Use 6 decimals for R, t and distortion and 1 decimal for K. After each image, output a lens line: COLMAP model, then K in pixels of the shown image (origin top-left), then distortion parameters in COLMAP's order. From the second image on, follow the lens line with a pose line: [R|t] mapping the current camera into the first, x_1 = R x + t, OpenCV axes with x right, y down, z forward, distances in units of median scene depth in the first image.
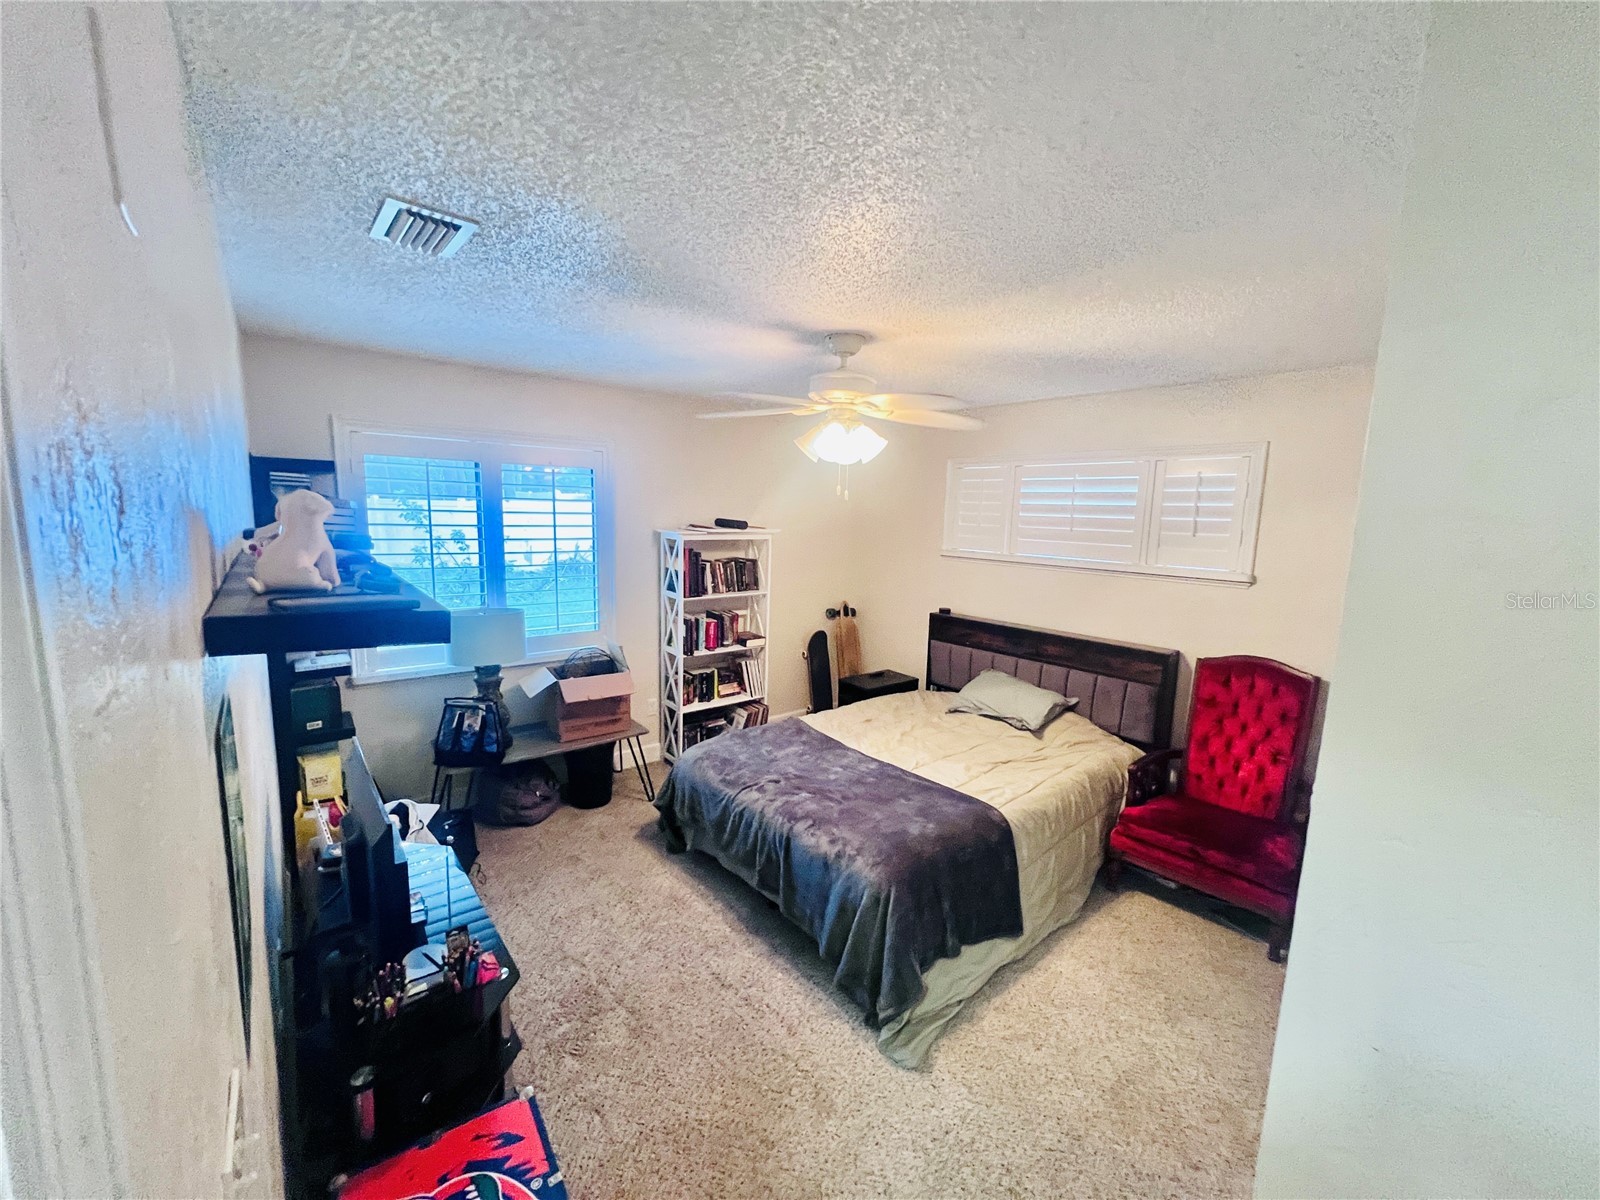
lens RADIAL K [[639.1, 0, 796.8], [0, 639.1, 601.8], [0, 0, 1]] dist [-0.000764, 0.000629]
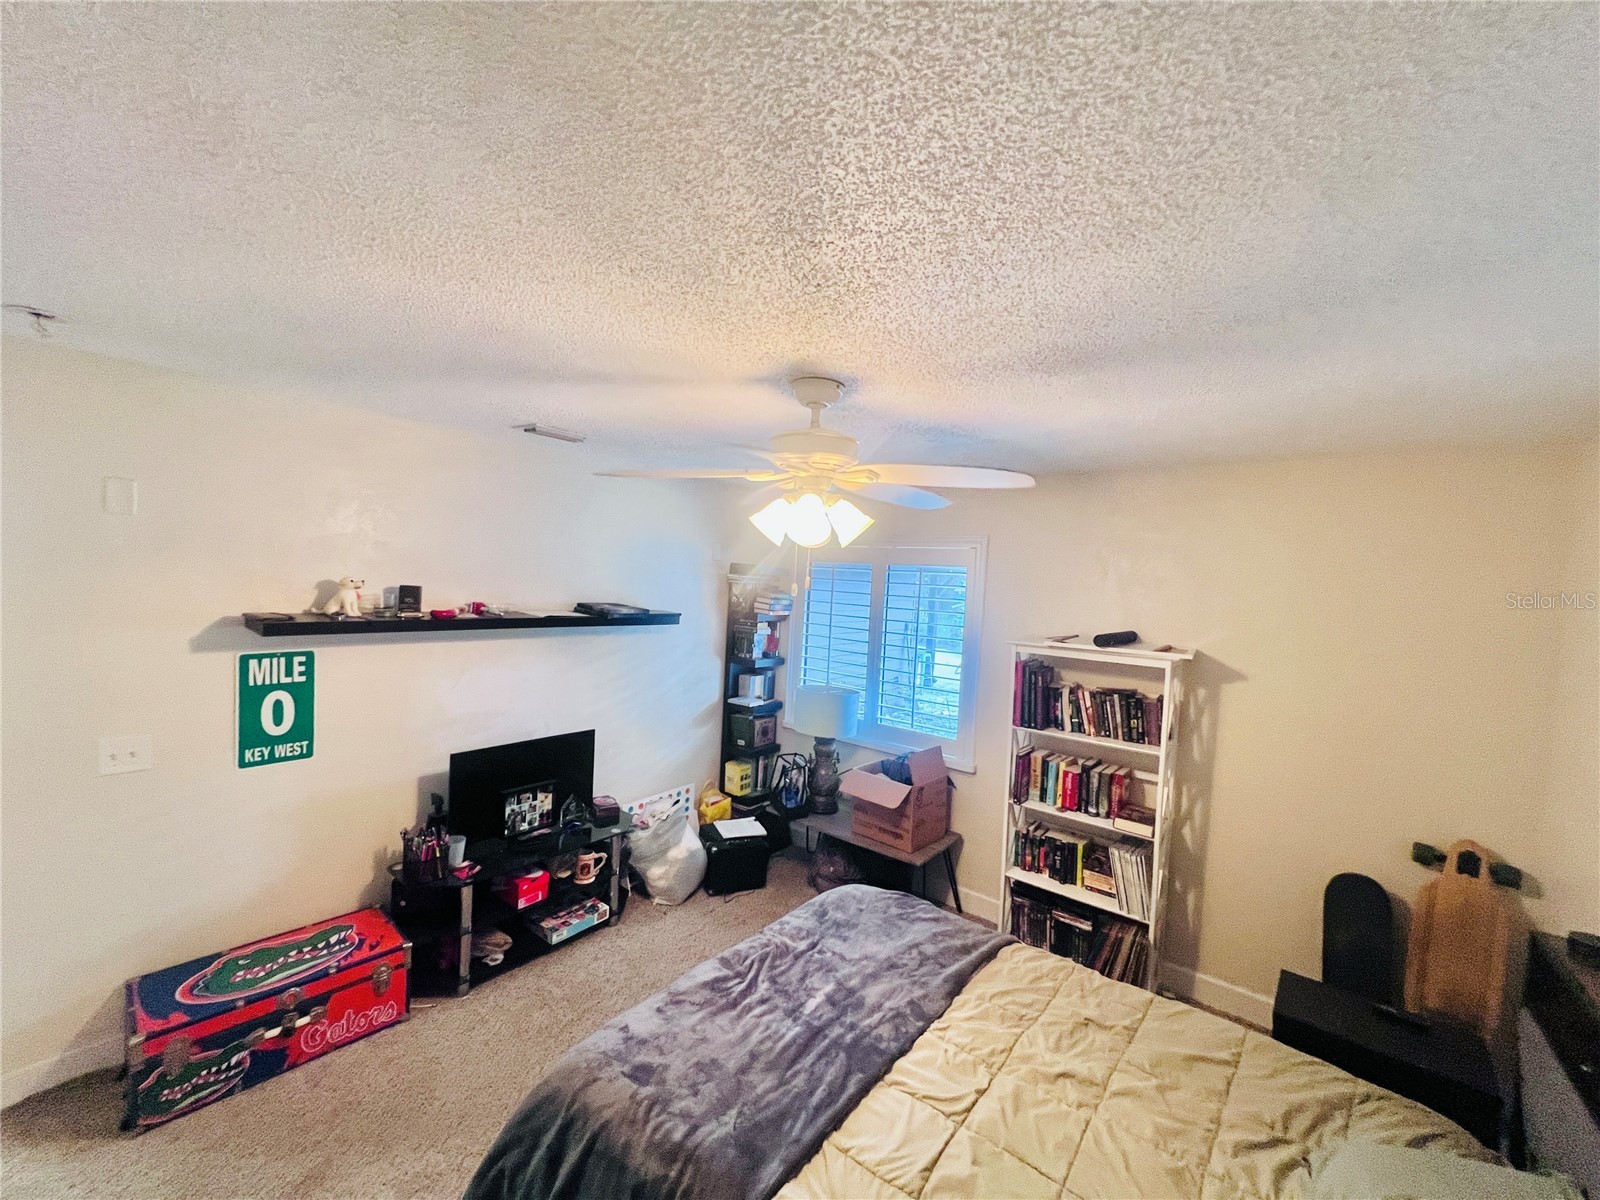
lens RADIAL K [[639.1, 0, 798.0], [0, 639.1, 595.8], [0, 0, 1]] dist [-0.000764, 0.000629]
pose [[0.191025, 0.010942, -0.981524, 0.504515], [-0.174738, 0.984345, -0.023034, -0.091603], [0.965907, 0.175910, 0.189946, 0.531503]]
